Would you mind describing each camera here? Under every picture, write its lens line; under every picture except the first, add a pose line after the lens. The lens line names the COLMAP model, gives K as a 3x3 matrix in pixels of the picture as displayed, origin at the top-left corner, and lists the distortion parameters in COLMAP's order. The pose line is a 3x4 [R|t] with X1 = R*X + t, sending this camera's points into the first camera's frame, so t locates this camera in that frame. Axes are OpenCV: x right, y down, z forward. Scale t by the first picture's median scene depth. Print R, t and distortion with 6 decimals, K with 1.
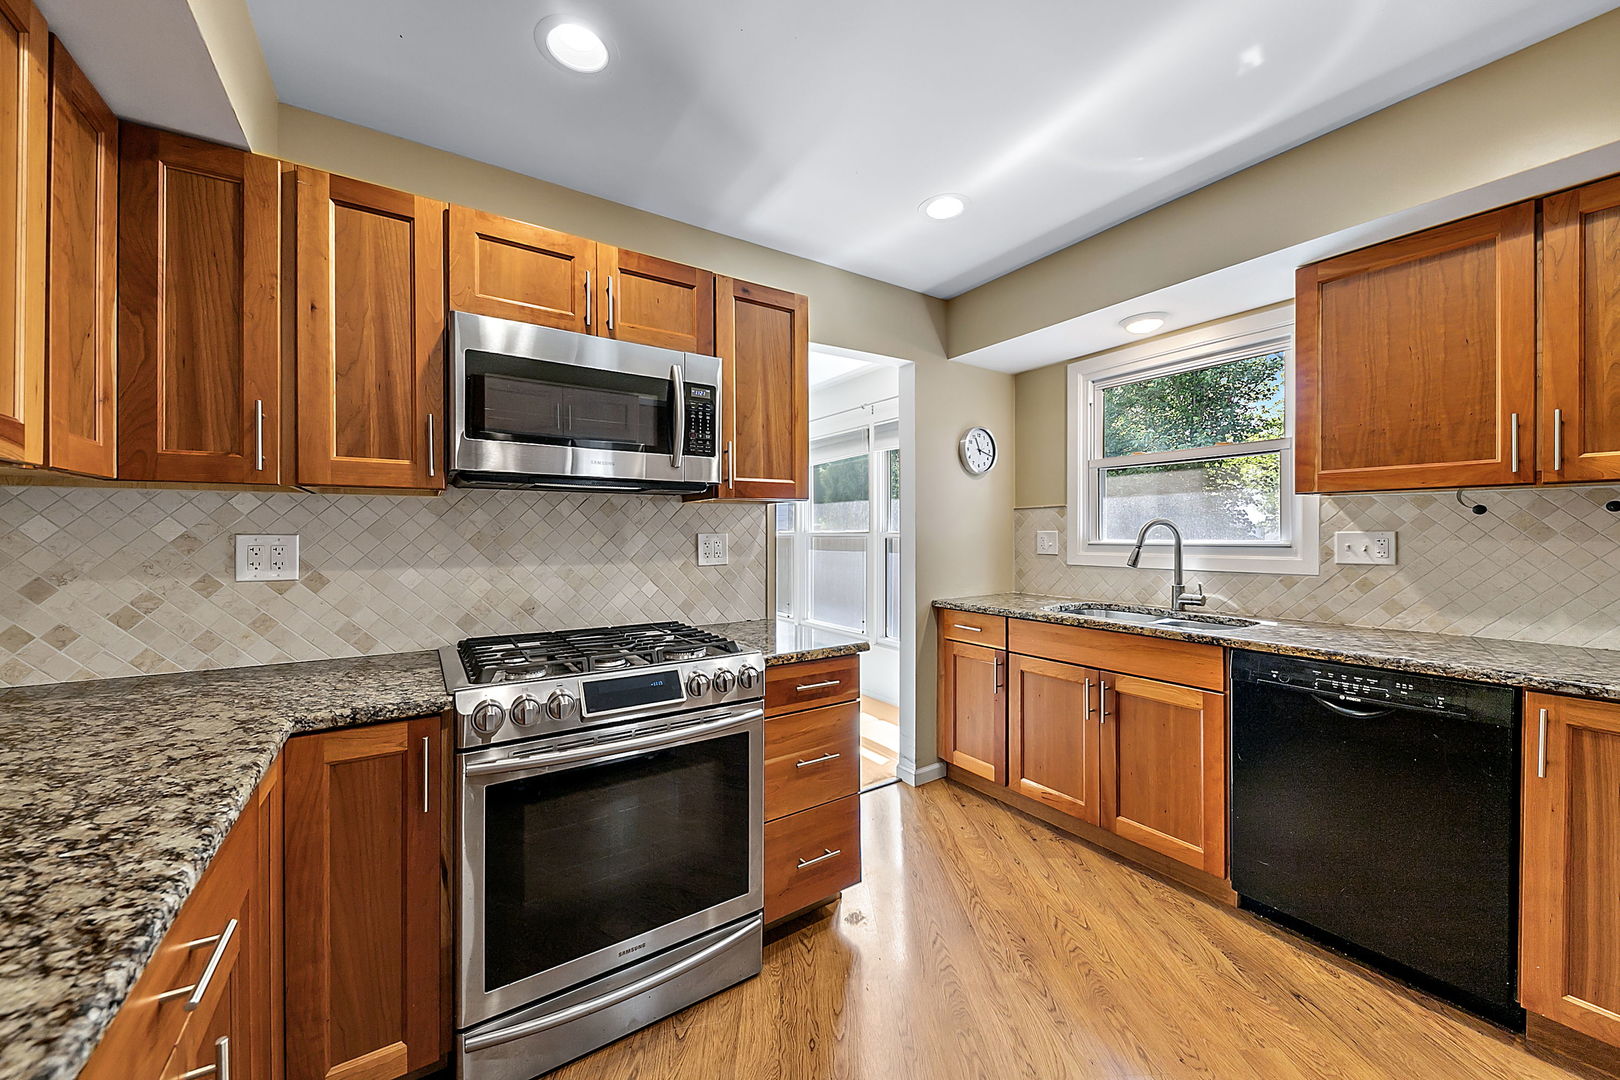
lens RADIAL K [[597.1, 0, 808.2], [0, 597.1, 535.1], [0, 0, 1]] dist [0.000151, -0.000107]
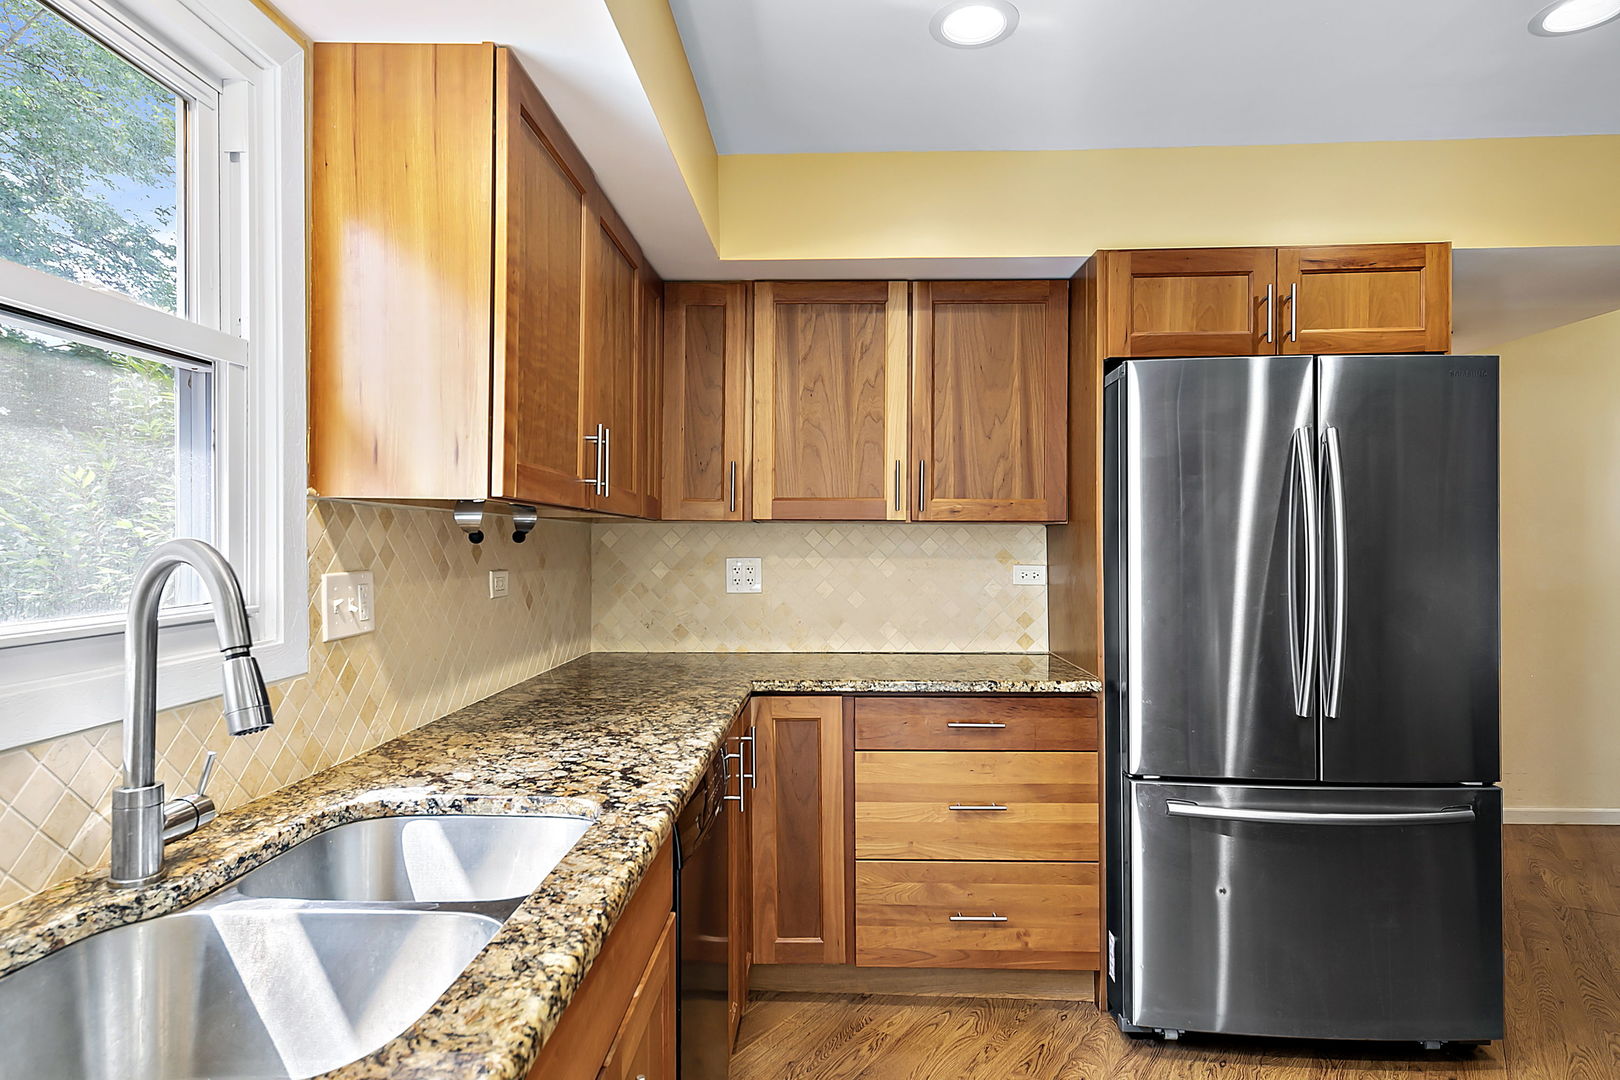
lens RADIAL K [[905.1, 0, 810.0], [0, 905.1, 540.0], [0, 0, 1]] dist [0.019080, -0.000362]
pose [[-0.812229, 0.005166, 0.583316, 0.159572], [0.005179, 0.999985, -0.001645, -0.029437], [-0.583315, 0.001684, -0.812244, 1.405580]]
